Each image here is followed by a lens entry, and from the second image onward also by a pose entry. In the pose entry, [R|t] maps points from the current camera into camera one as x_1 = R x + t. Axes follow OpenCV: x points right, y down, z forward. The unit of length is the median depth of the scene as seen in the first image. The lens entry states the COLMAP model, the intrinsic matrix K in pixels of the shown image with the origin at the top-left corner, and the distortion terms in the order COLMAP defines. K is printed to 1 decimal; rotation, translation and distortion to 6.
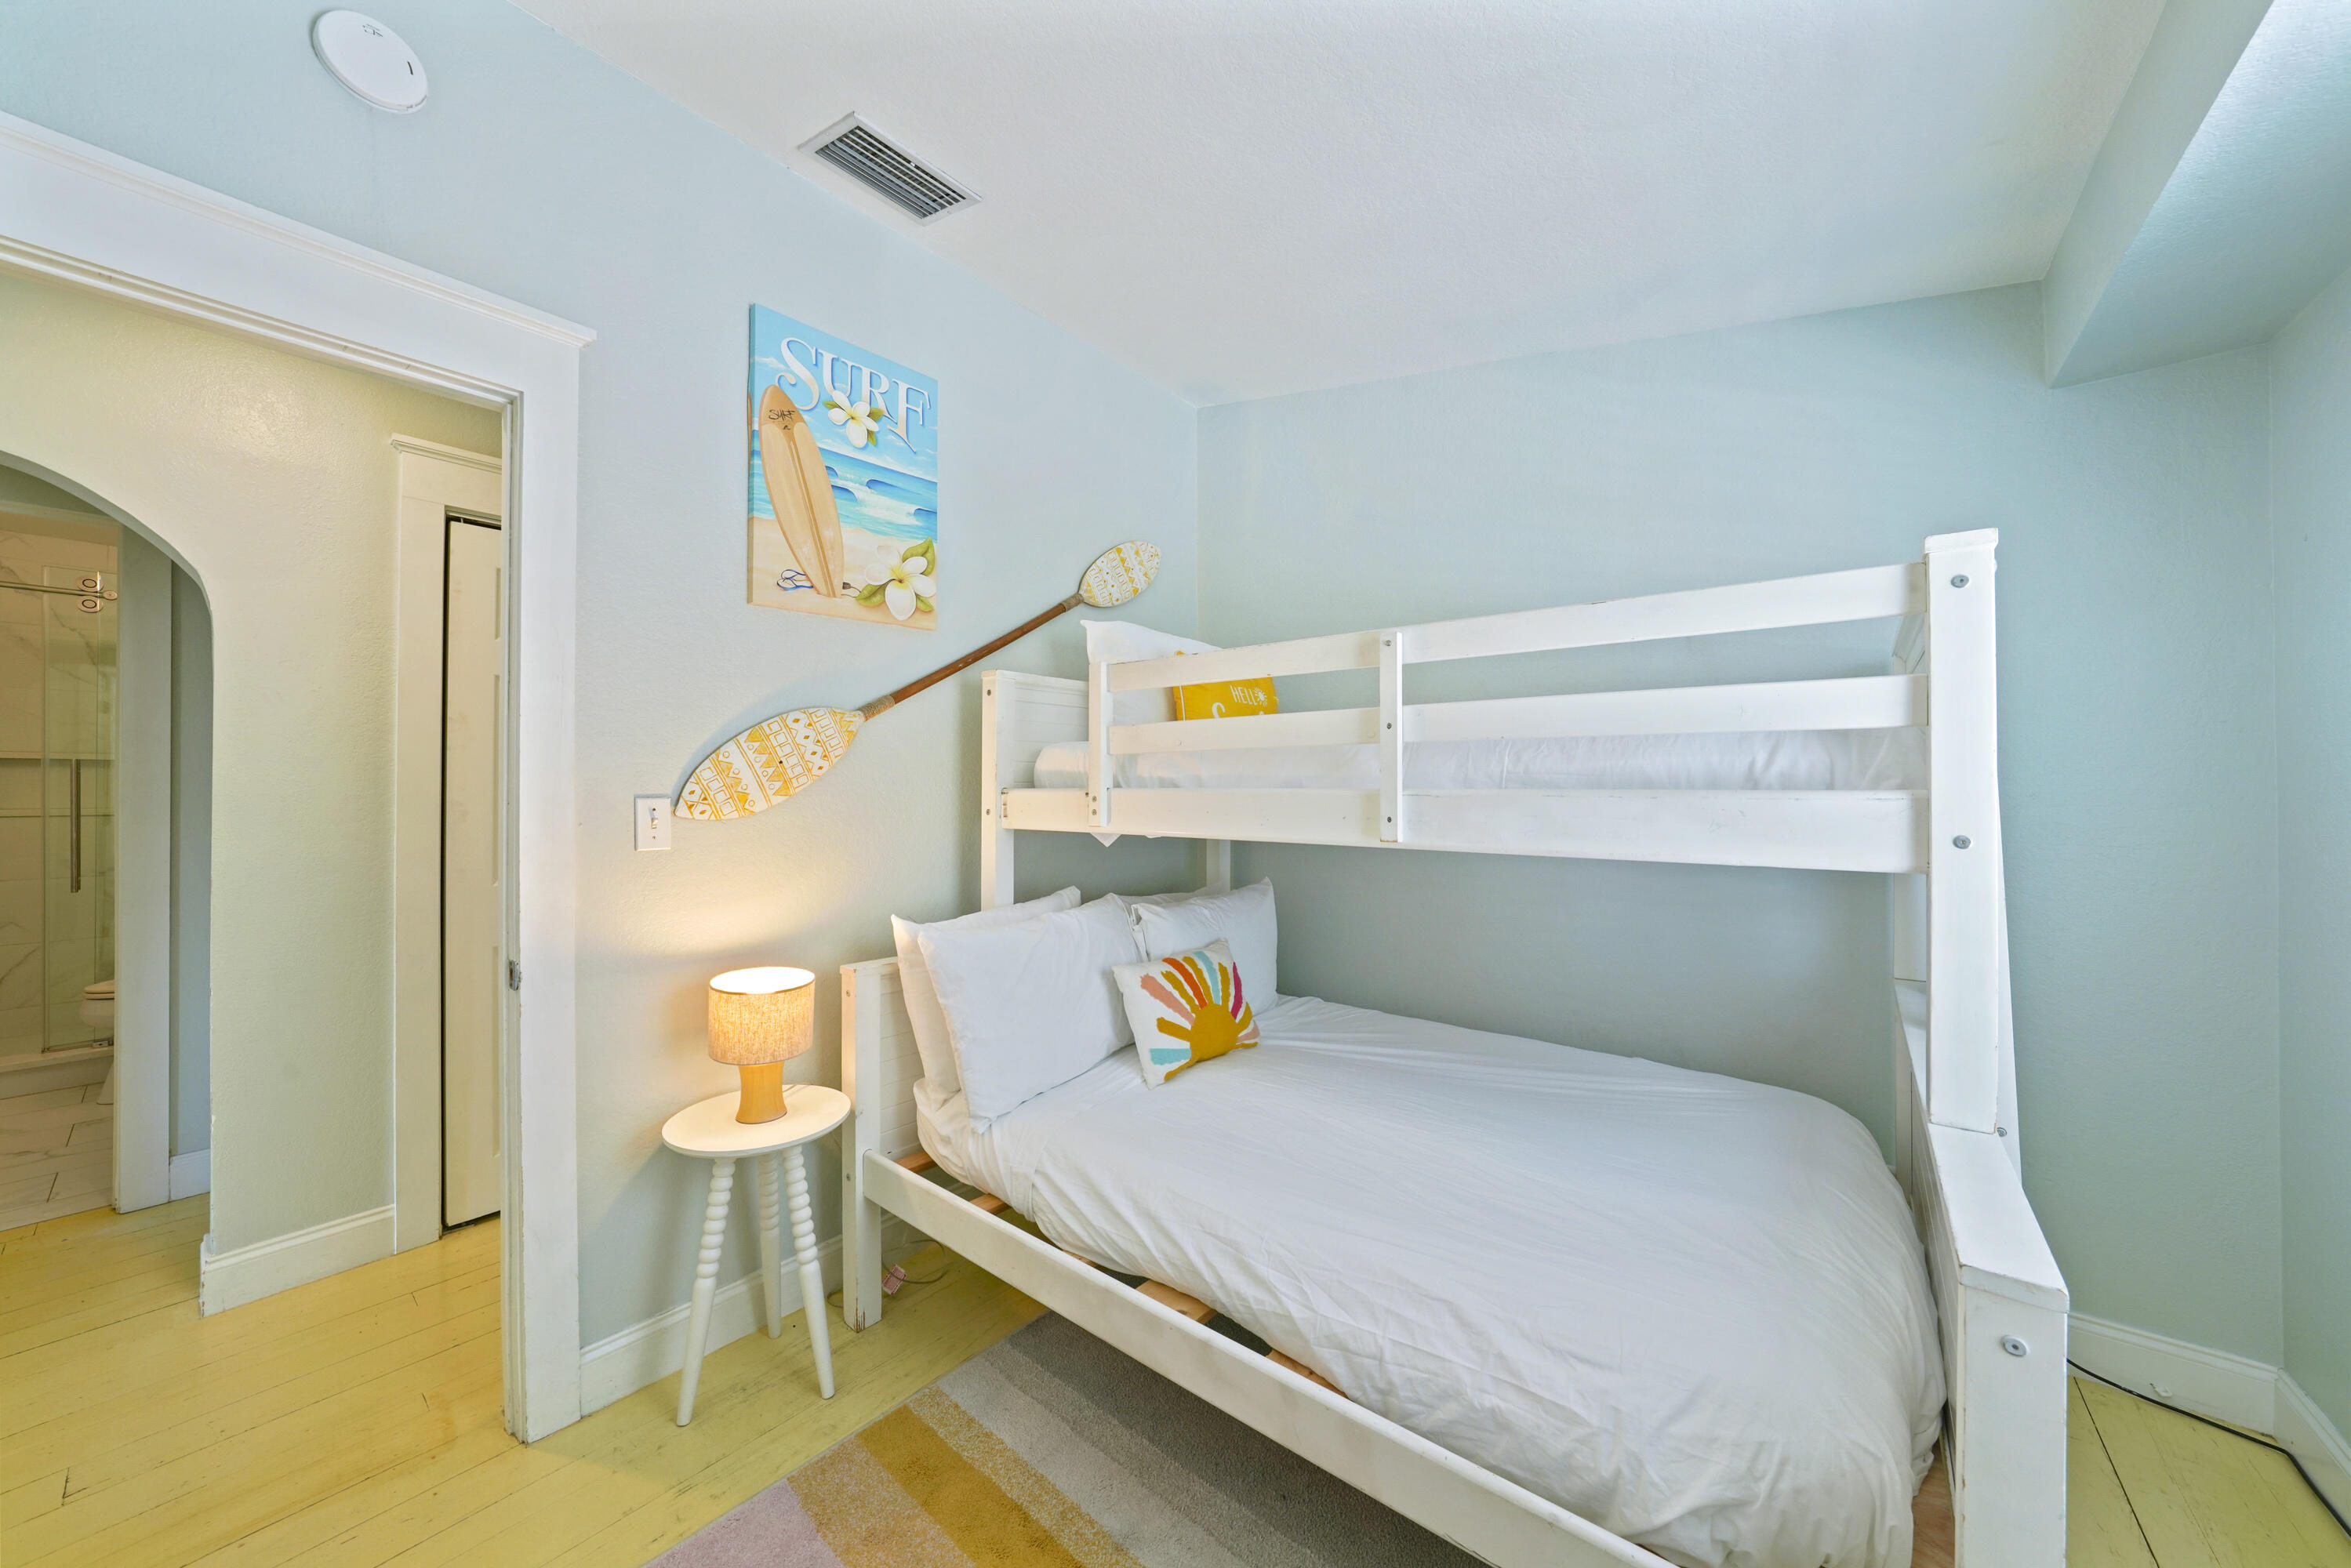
lens RADIAL K [[853.1, 0, 1188.1], [0, 853.1, 774.2], [0, 0, 1]] dist [-0.008221, 0.000944]
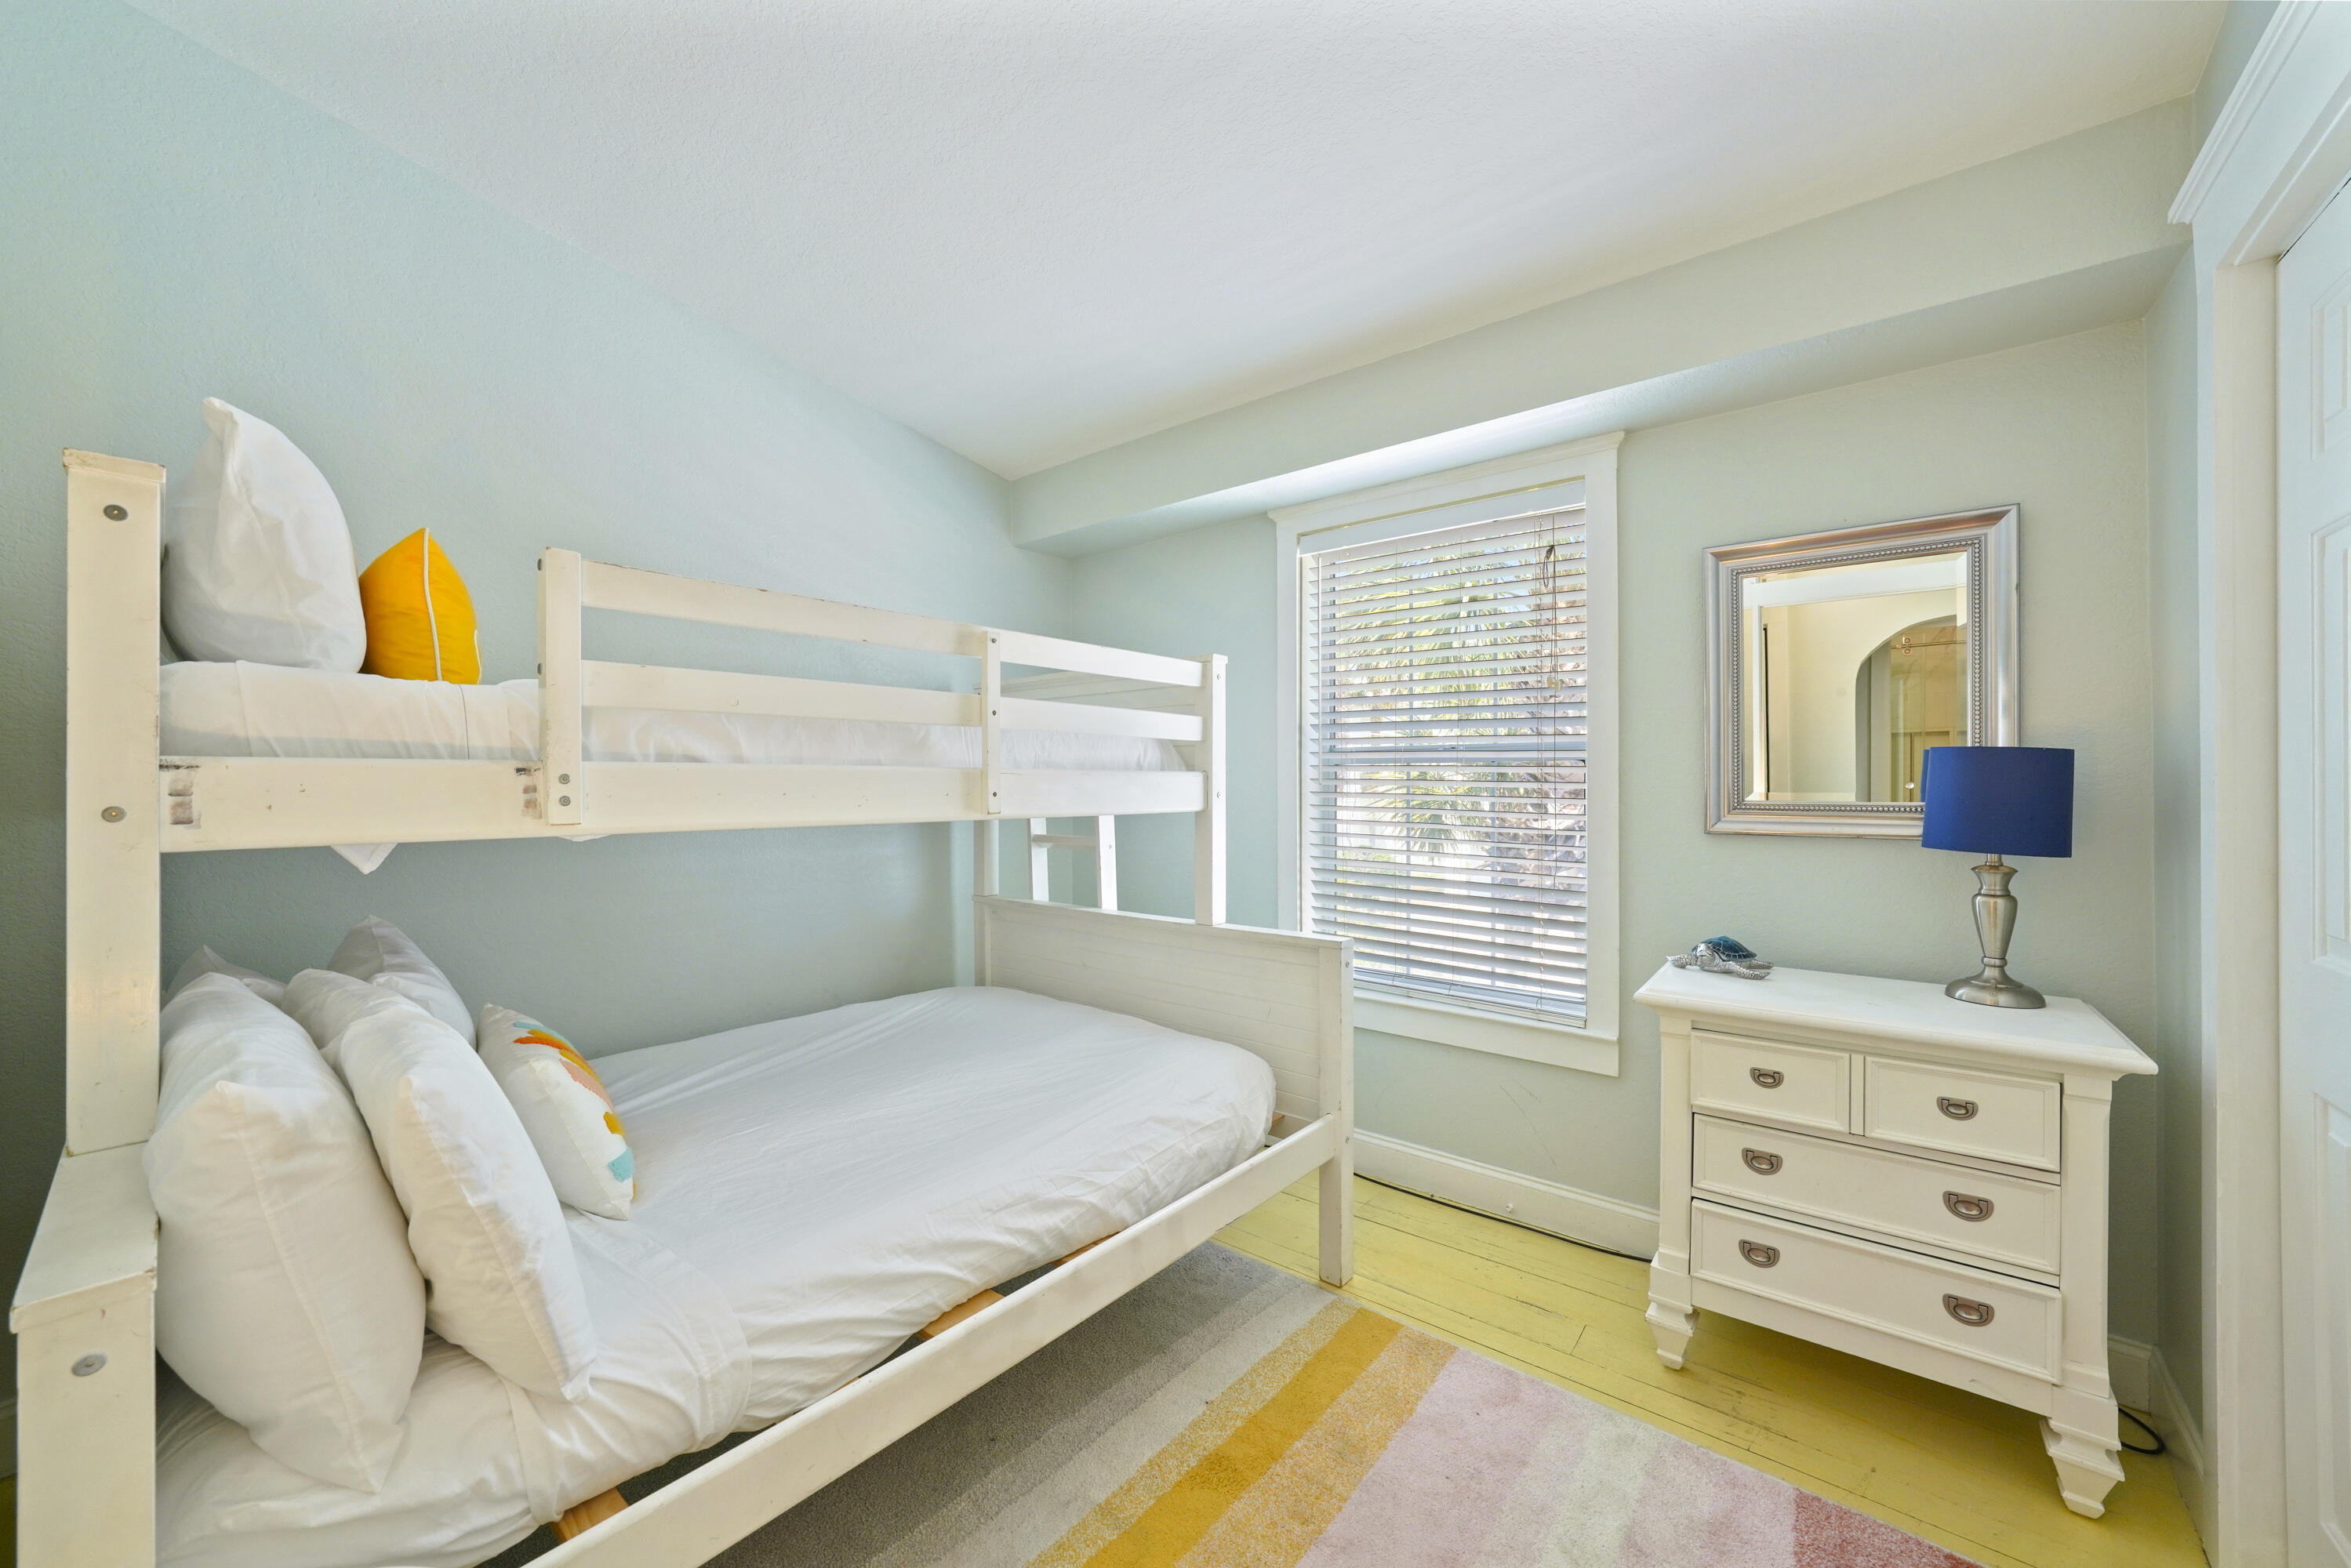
lens RADIAL K [[912.6, 0, 1189.3], [0, 912.6, 785.2], [0, 0, 1]] dist [-0.000577, -0.000061]
pose [[-0.018680, -0.000449, 0.999825, -1.205409], [-0.011903, 0.999929, 0.000227, 0.045069], [-0.999755, -0.011897, -0.018684, 0.923847]]
